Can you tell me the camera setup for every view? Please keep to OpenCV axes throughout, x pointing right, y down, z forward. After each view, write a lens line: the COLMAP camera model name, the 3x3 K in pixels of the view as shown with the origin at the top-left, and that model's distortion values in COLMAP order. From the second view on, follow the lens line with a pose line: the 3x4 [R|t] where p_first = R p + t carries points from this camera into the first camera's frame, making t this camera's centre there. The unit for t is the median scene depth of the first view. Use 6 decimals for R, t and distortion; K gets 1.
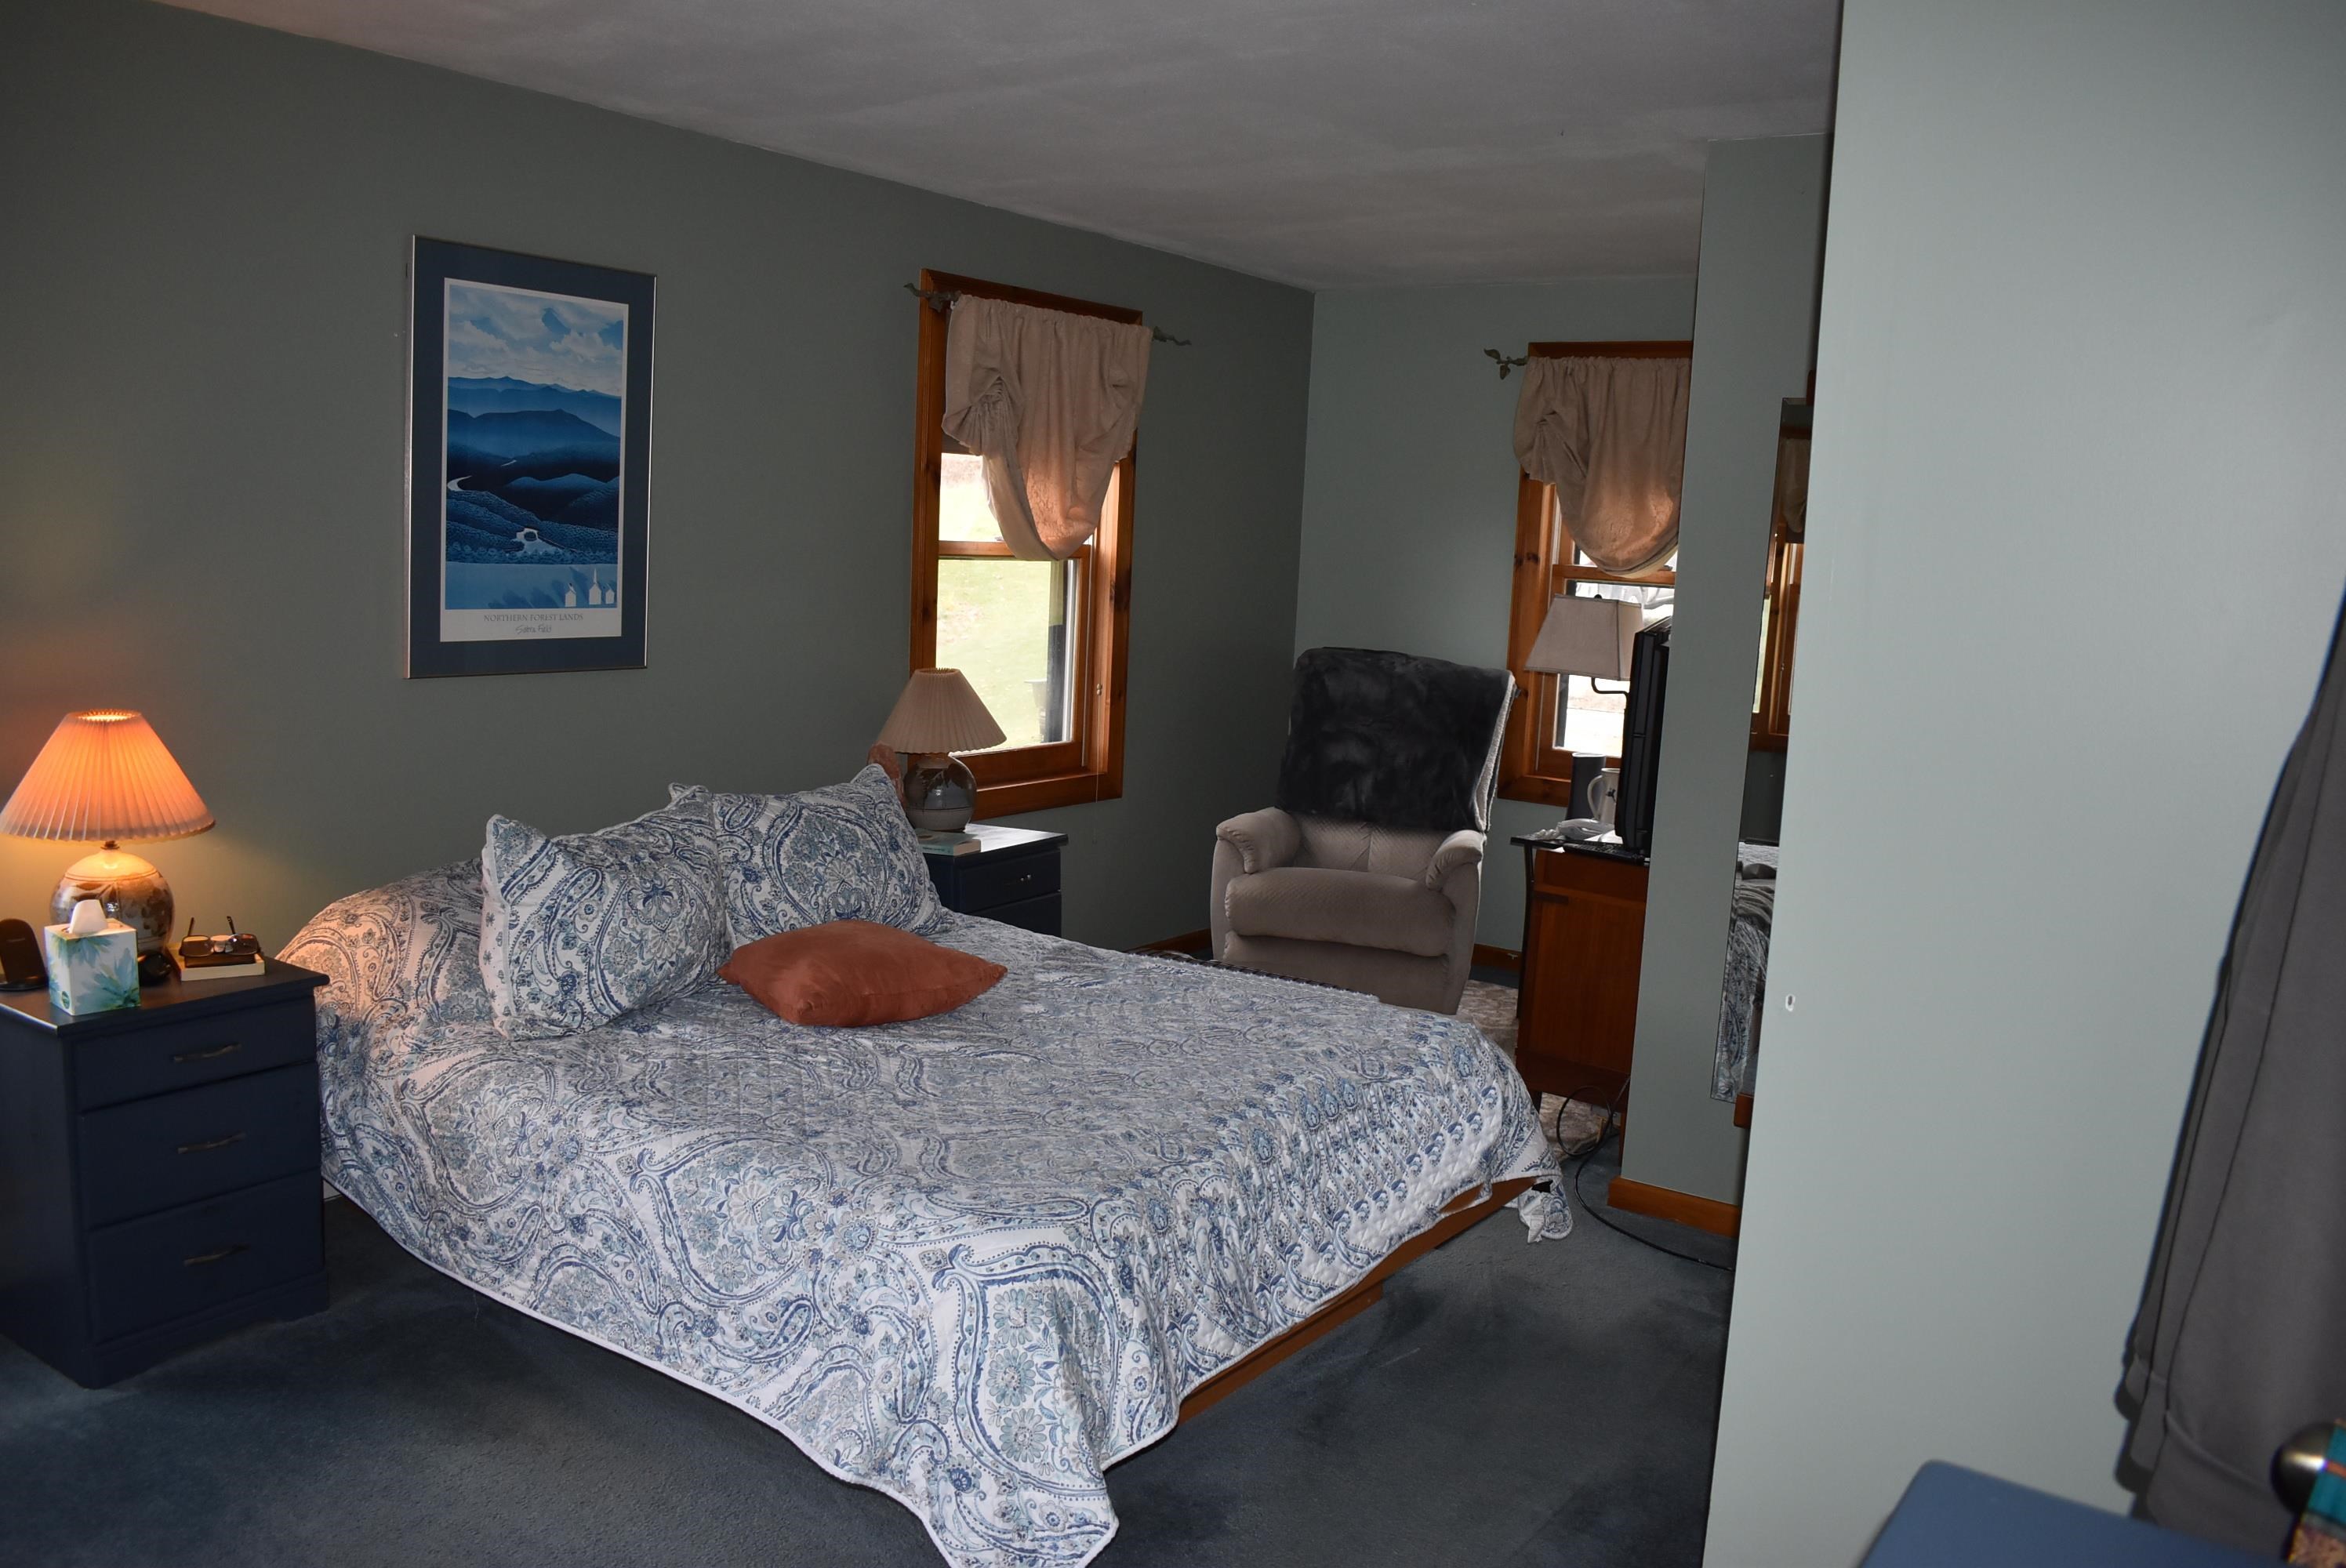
lens RADIAL K [[1820.7, 0, 1171.0], [0, 1820.7, 780.8], [0, 0, 1]] dist [-0.087167, 0.006103]
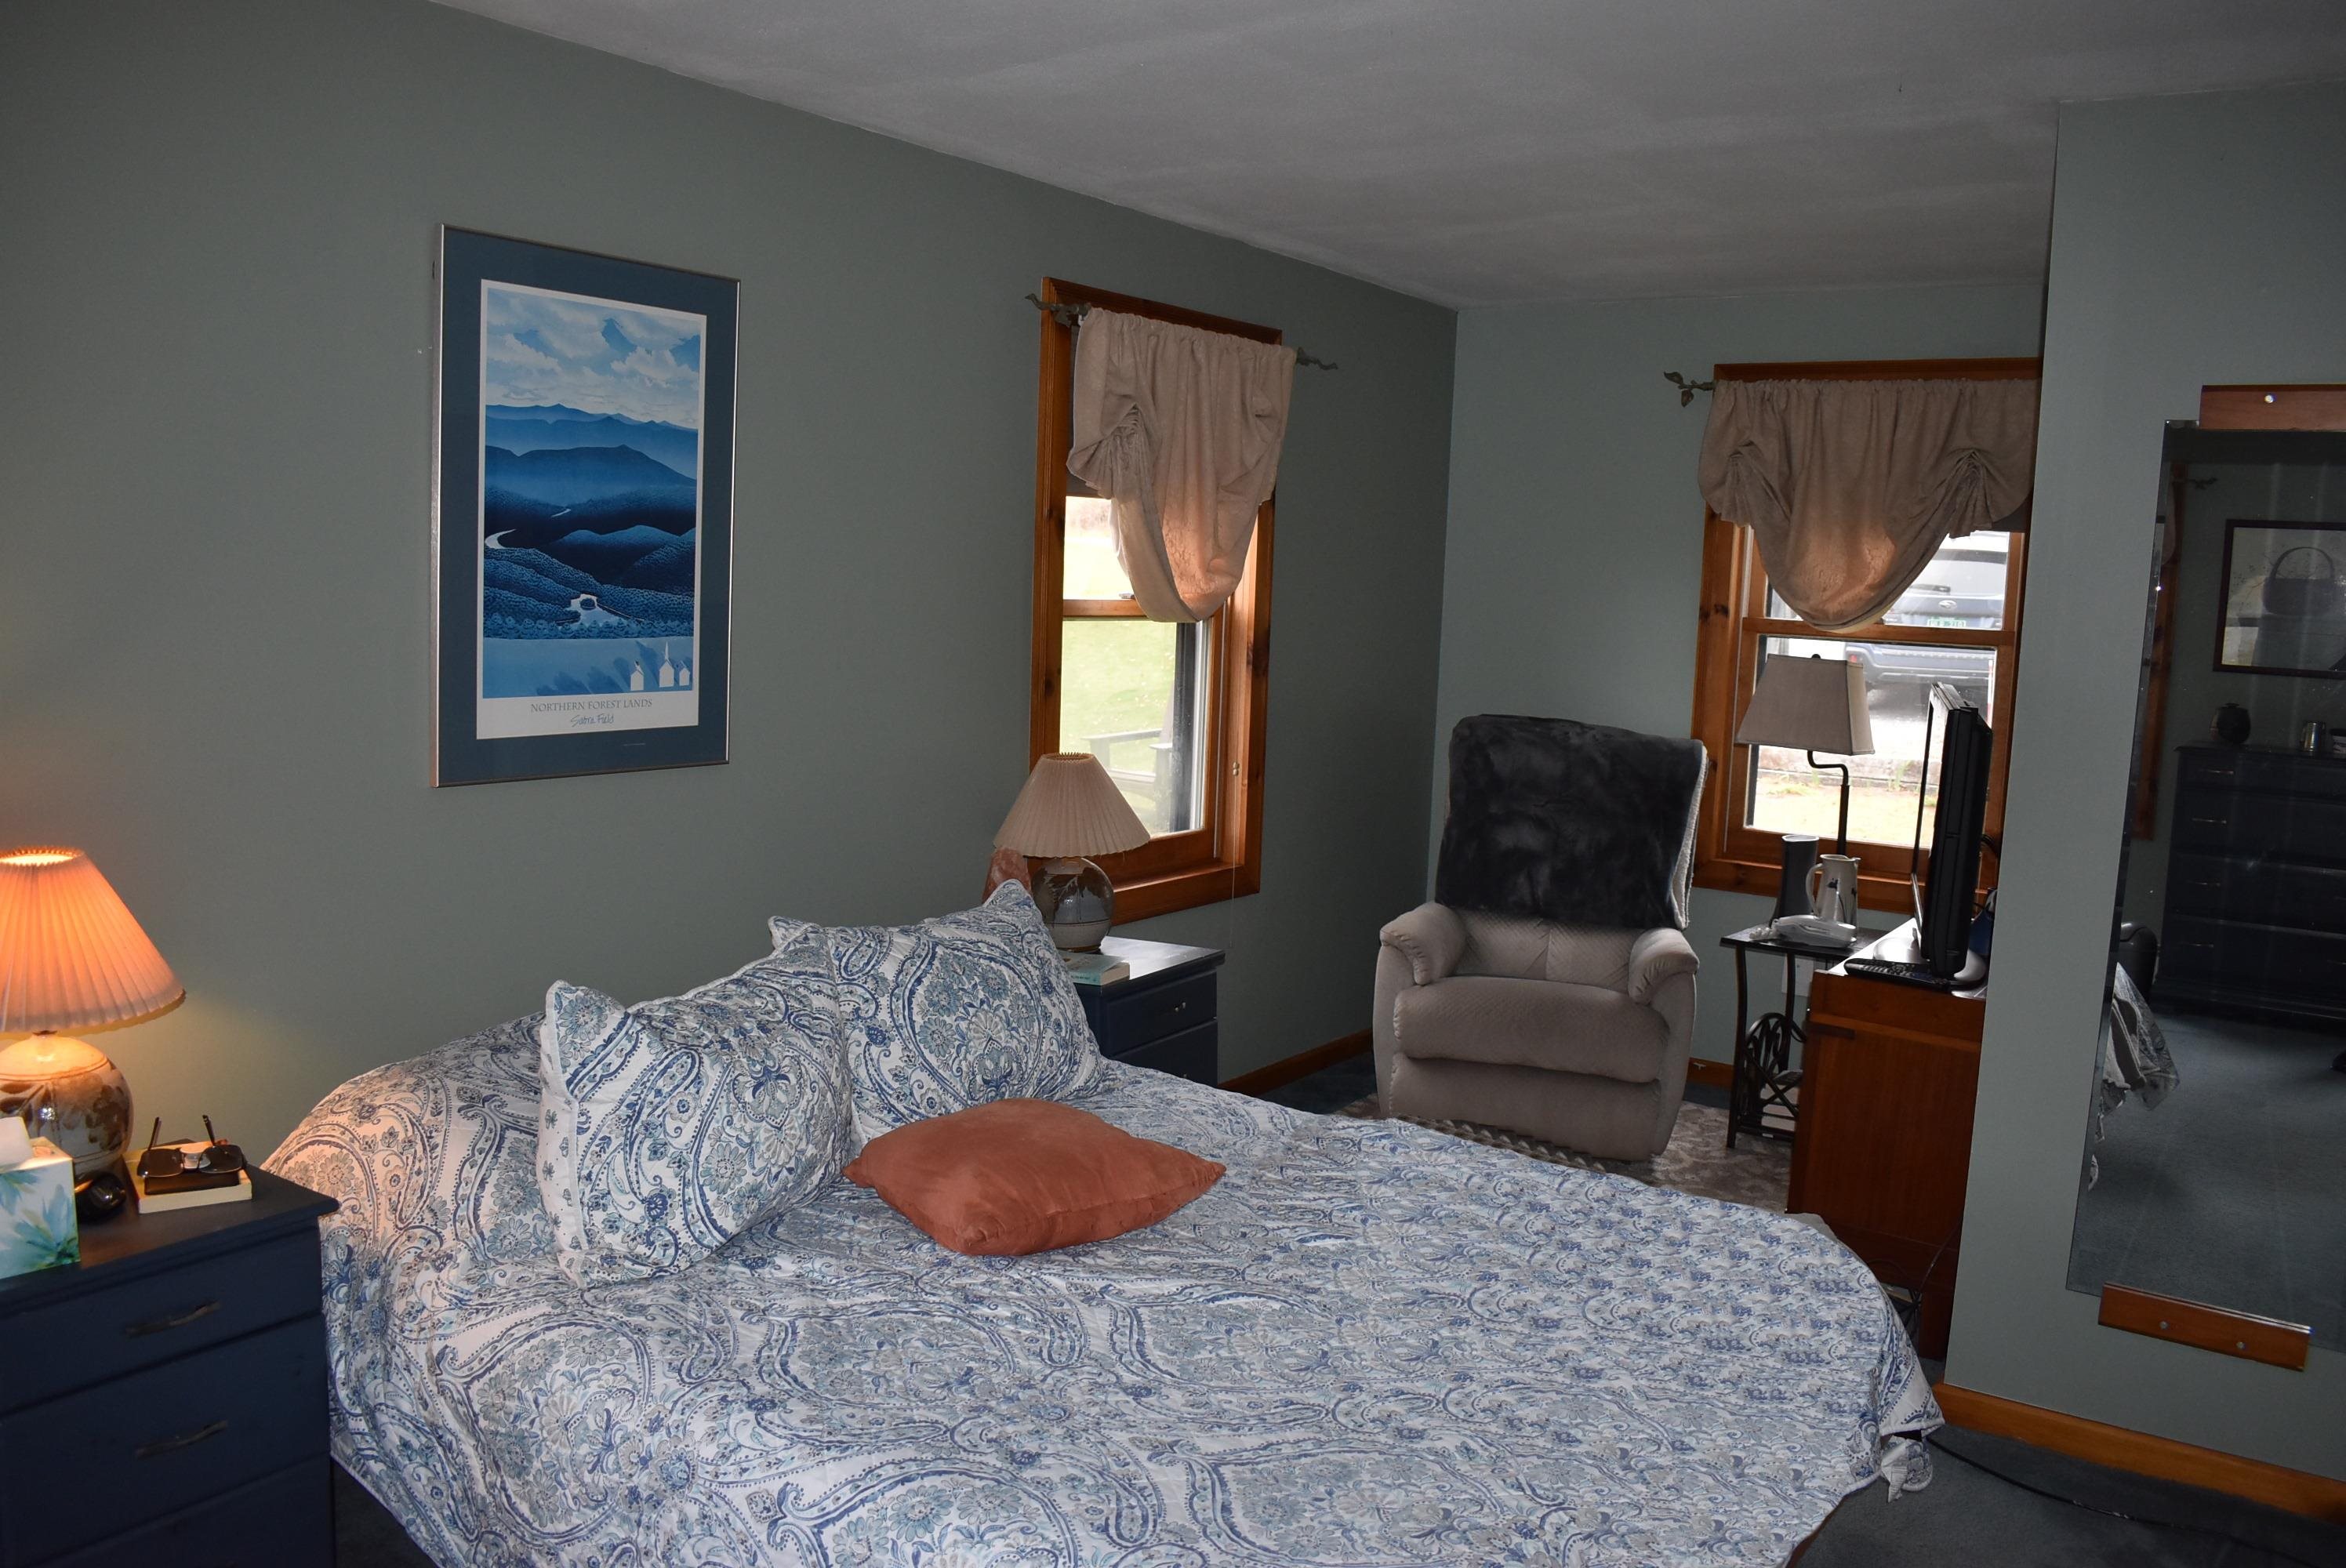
lens RADIAL K [[1820.7, 0, 1173.4], [0, 1820.7, 783.6], [0, 0, 1]] dist [-0.087167, 0.006103]
pose [[0.999938, -0.009762, -0.005356, -0.094507], [0.009649, 0.999738, -0.020771, -0.037804], [0.005557, 0.020718, 0.999770, 0.206370]]
